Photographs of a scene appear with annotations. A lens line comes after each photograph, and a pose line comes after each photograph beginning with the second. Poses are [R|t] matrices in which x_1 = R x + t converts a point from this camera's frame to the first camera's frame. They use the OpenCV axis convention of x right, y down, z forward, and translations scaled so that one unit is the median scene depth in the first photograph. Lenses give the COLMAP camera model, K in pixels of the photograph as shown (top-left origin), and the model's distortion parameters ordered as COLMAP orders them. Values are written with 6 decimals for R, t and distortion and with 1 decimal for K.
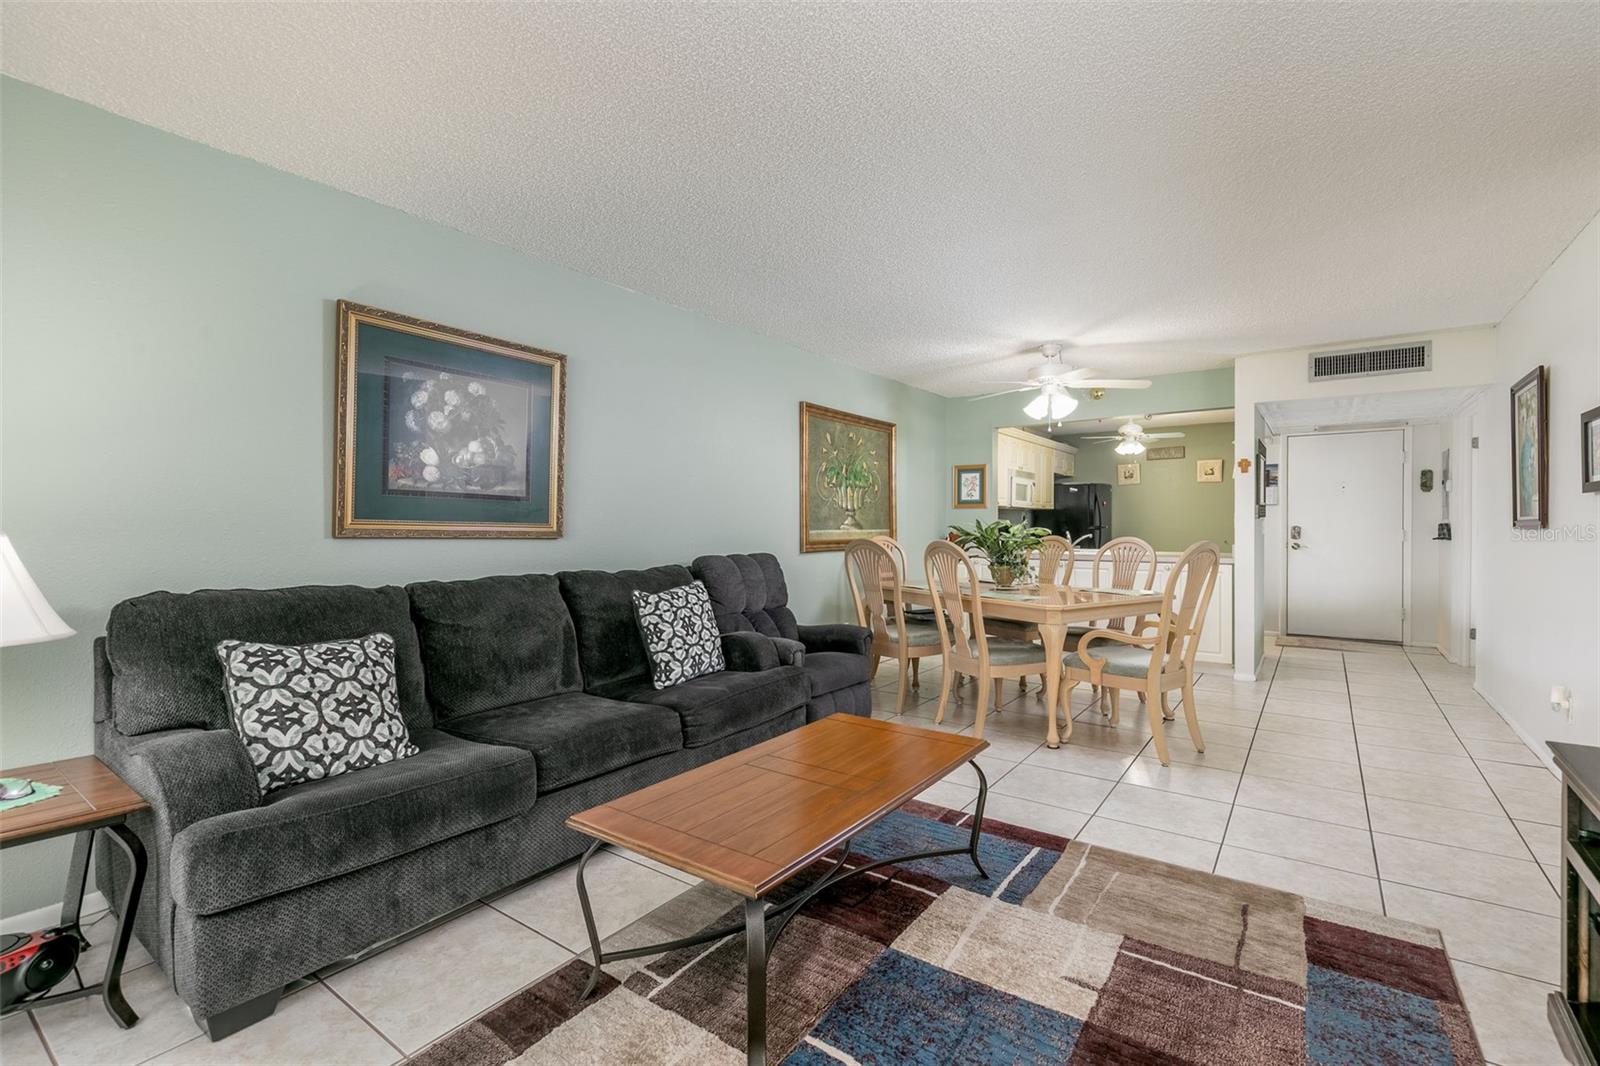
lens RADIAL K [[718.5, 0, 808.7], [0, 718.5, 534.1], [0, 0, 1]] dist [0.006139, 0.000197]
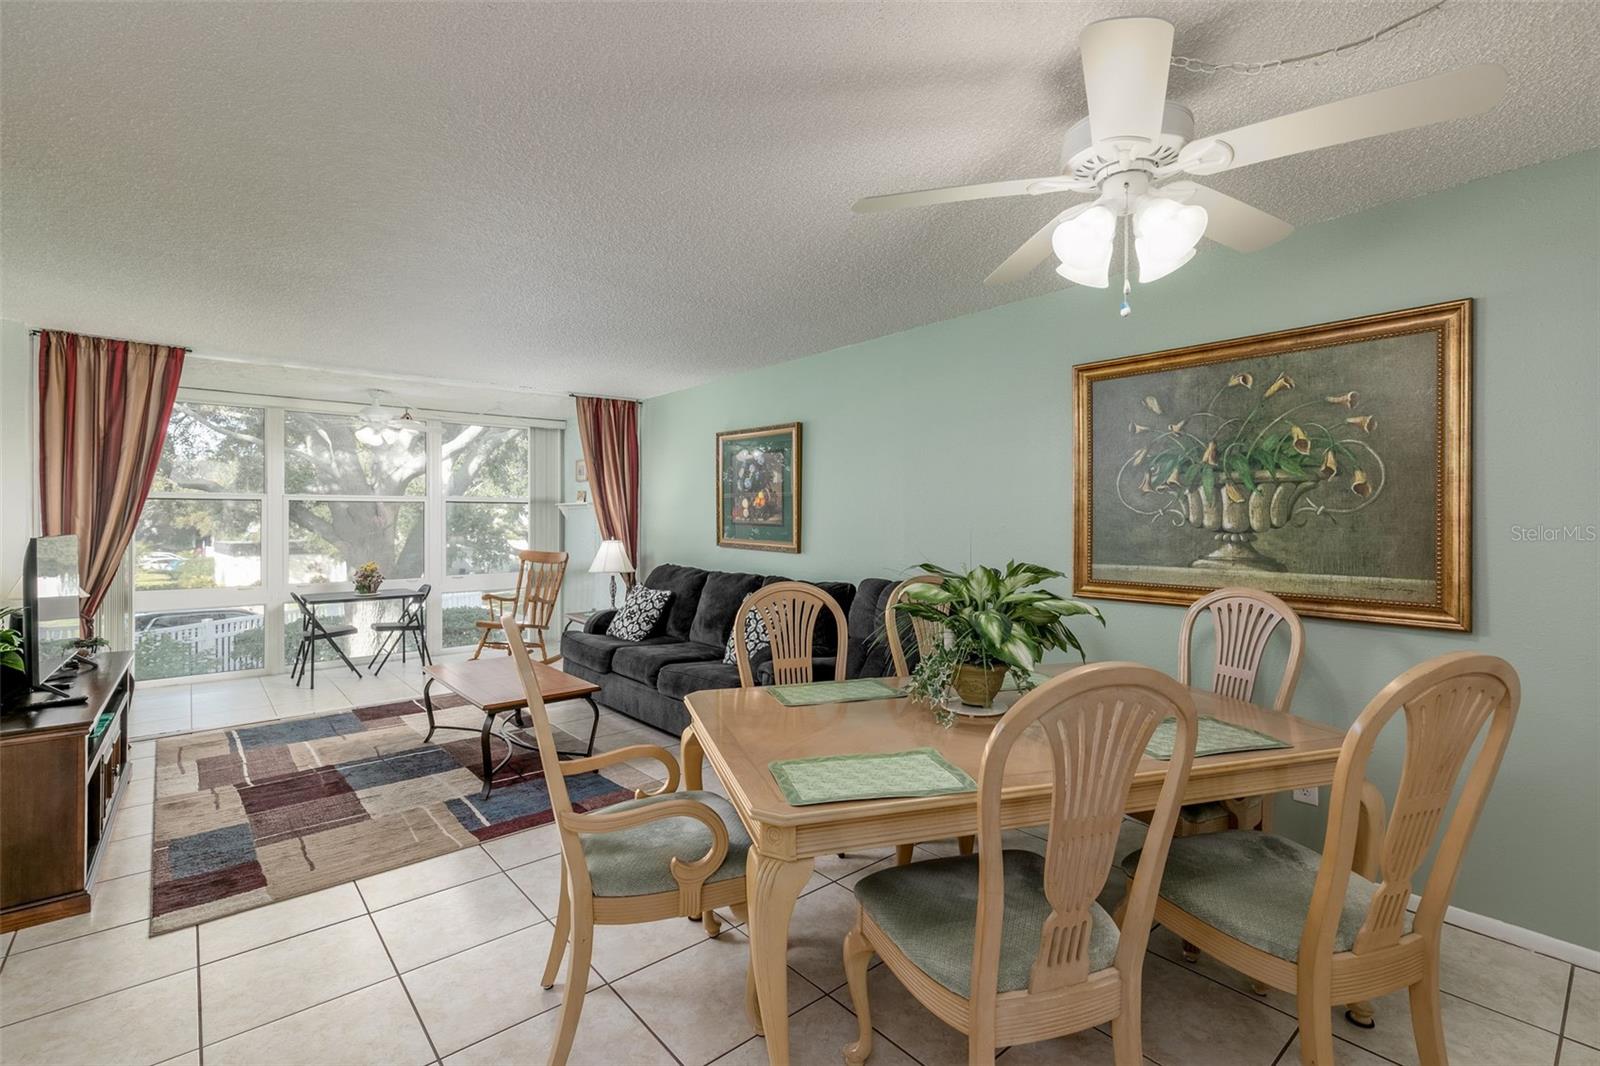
lens RADIAL K [[736.9, 0, 803.3], [0, 736.9, 523.3], [0, 0, 1]] dist [0.000061, -0.000318]
pose [[-0.254544, 0.010871, -0.967000, 0.672490], [-0.006943, 0.999891, 0.013068, -0.045907], [0.967036, 0.010040, -0.254441, 0.889290]]
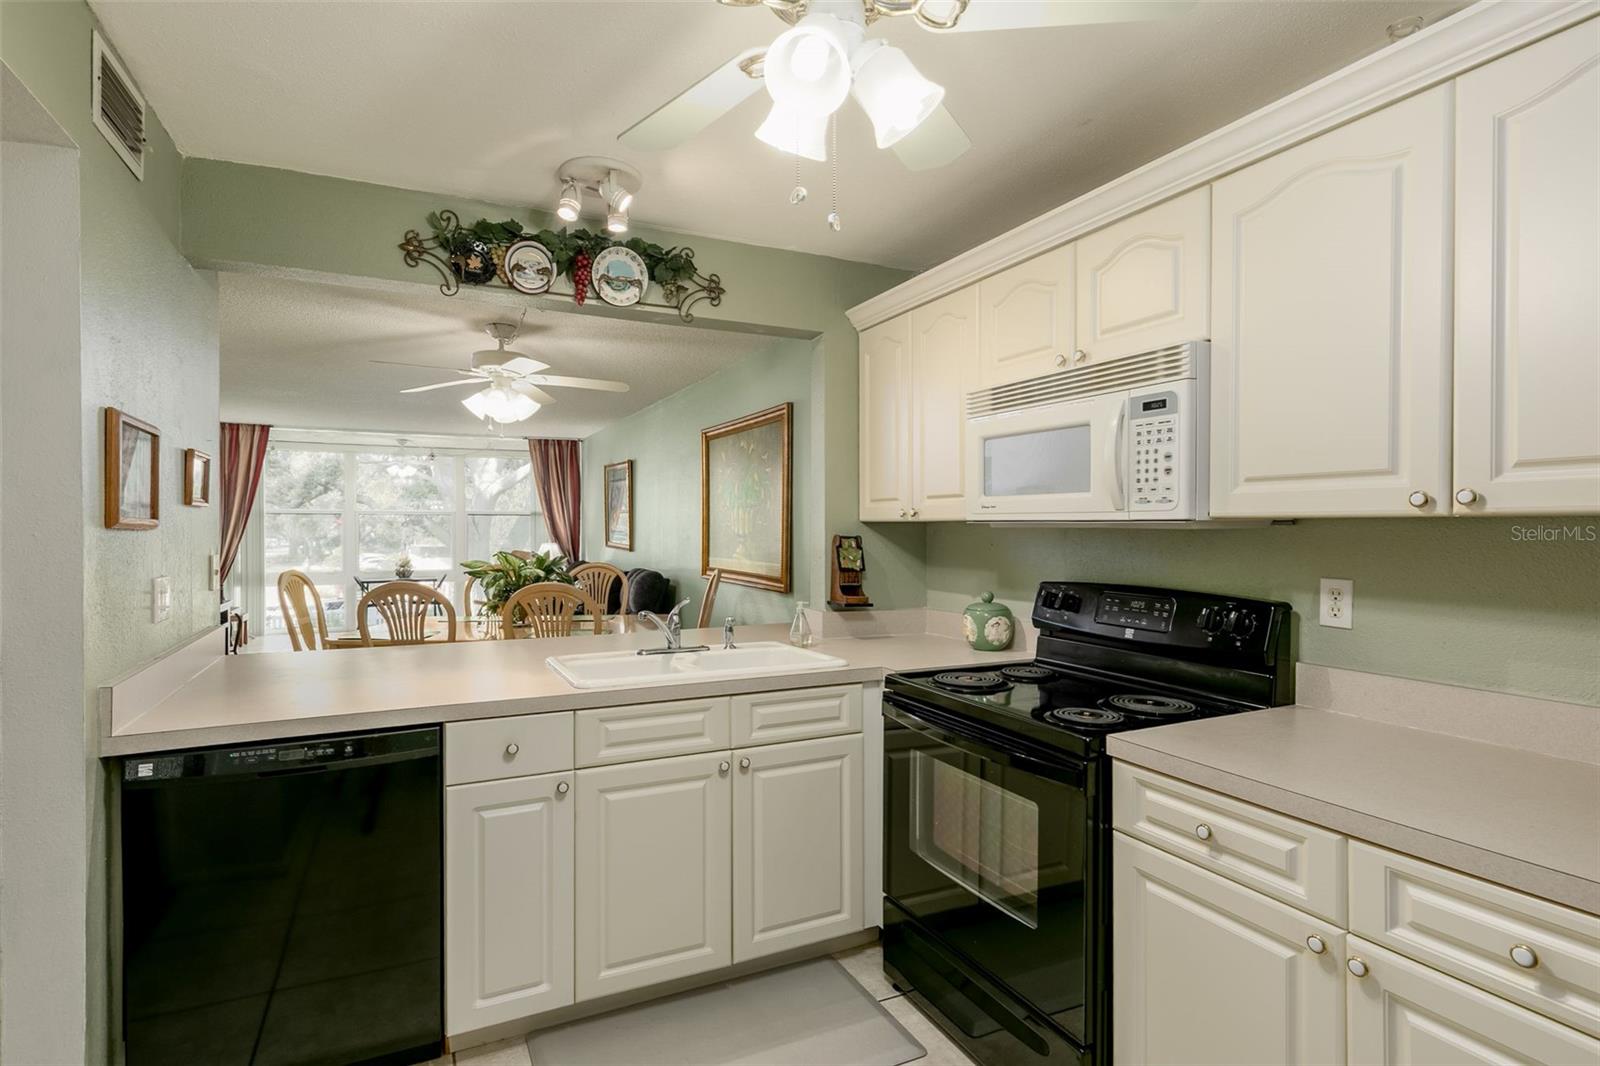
lens RADIAL K [[768.1, 0, 800.0], [0, 768.1, 533.0], [0, 0, 1]] dist [0.000946, -0.000047]
pose [[-0.465411, 0.006911, -0.885067, 0.847516], [-0.011325, 0.999841, 0.013763, -0.052807], [0.885022, 0.016429, -0.465259, 1.550068]]
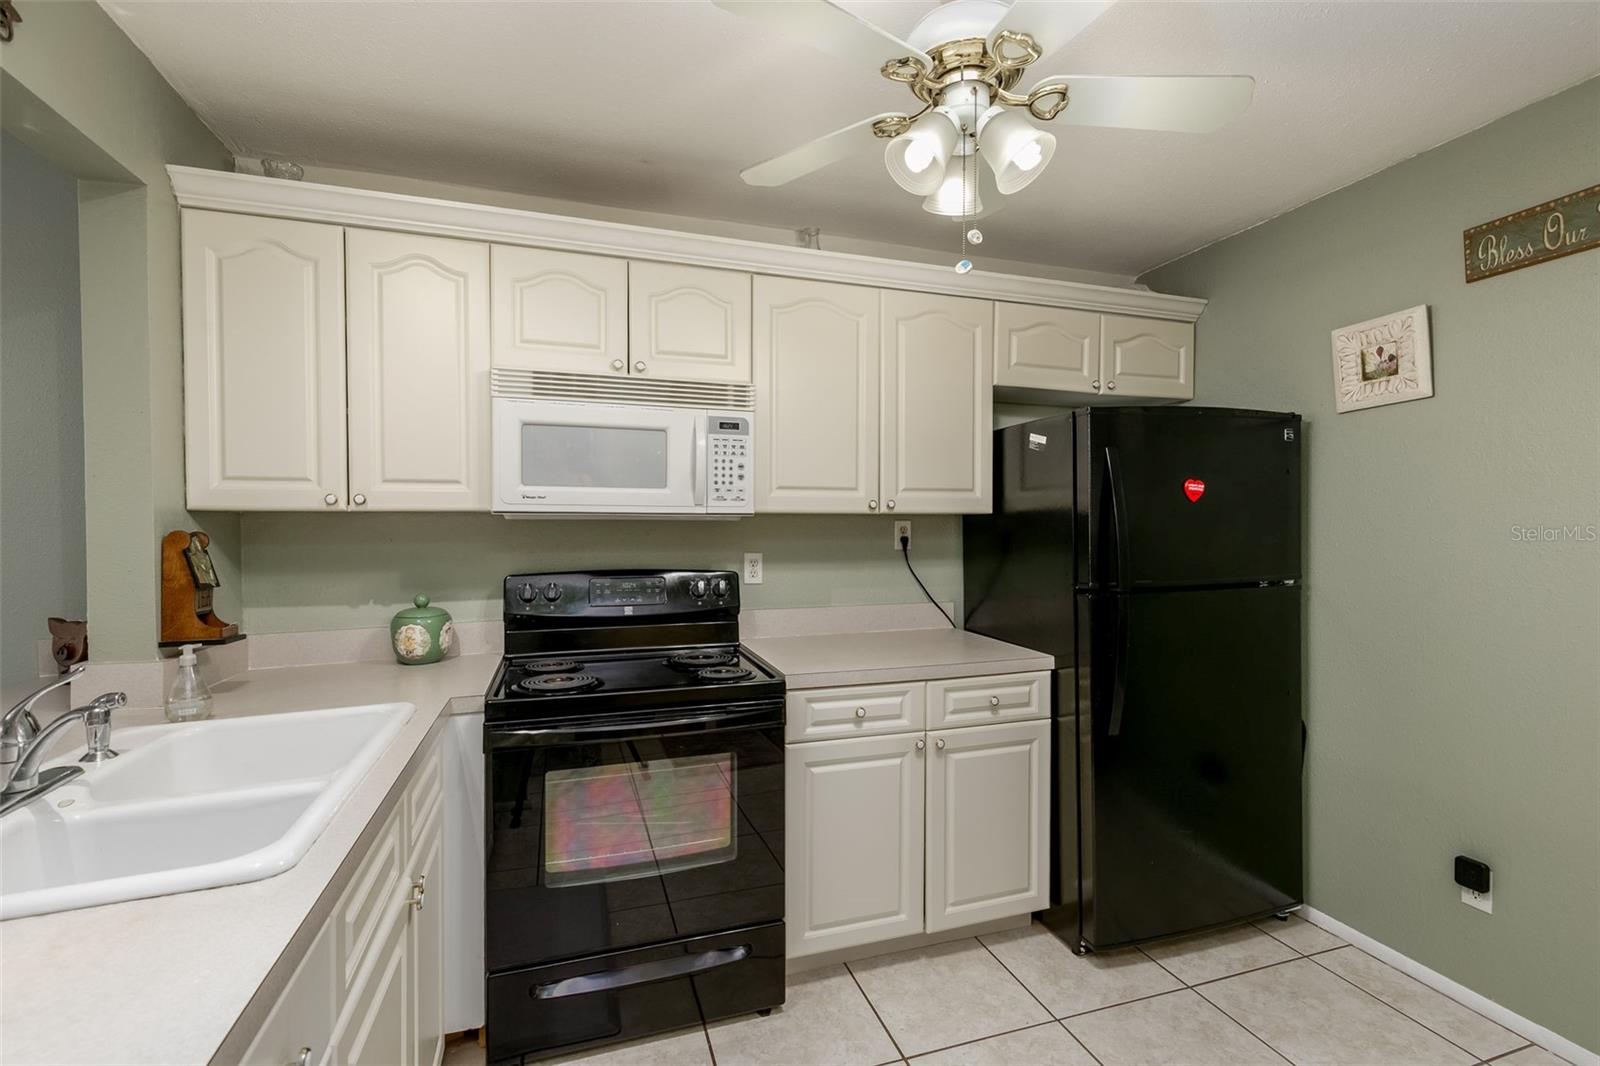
lens RADIAL K [[735.6, 0, 778.7], [0, 735.6, 530.2], [0, 0, 1]] dist [0.007275, 0.000049]
pose [[0.809413, 0.007643, -0.587191, 0.748396], [-0.007912, 0.999966, 0.002109, -0.047343], [0.587187, 0.002939, 0.809446, 1.207313]]
